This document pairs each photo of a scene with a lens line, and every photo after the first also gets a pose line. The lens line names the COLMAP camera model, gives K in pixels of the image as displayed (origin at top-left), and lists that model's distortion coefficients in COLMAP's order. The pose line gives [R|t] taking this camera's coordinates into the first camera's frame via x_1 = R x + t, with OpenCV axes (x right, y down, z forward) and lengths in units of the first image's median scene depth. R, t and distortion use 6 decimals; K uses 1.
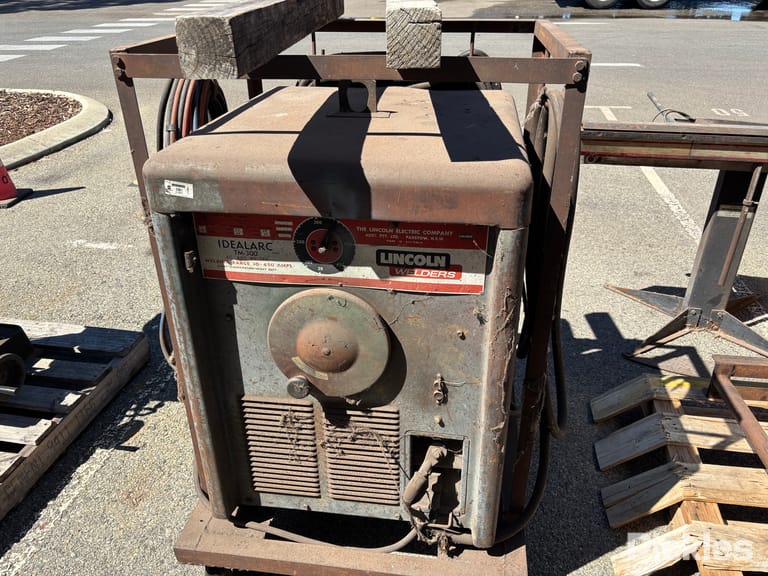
lens RADIAL K [[602.8, 0, 386.9], [0, 602.8, 287.9], [0, 0, 1]] dist [-0.035592, 0.013377]
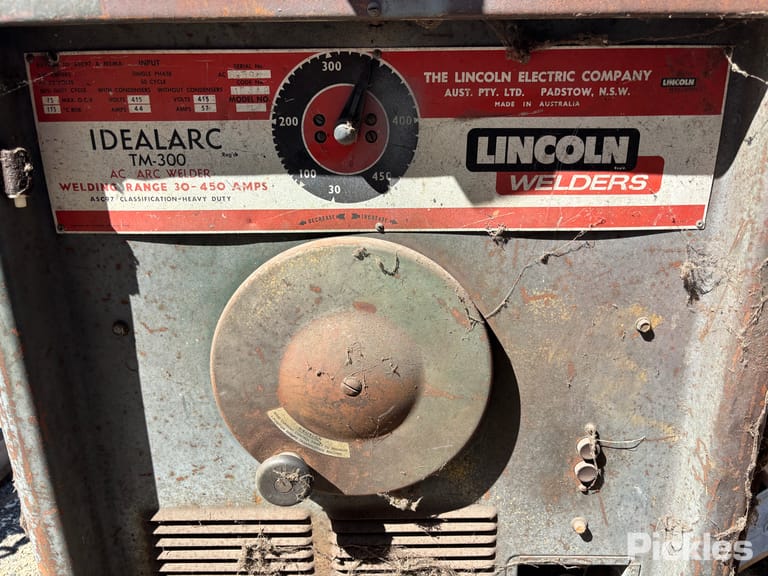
lens RADIAL K [[602.8, 0, 384.7], [0, 602.8, 291.3], [0, 0, 1]] dist [-0.035592, 0.013377]
pose [[0.991954, -0.044616, 0.118479, -0.126270], [0.062726, 0.986106, -0.153822, 0.106922], [-0.109970, 0.160016, 0.980970, 0.567908]]
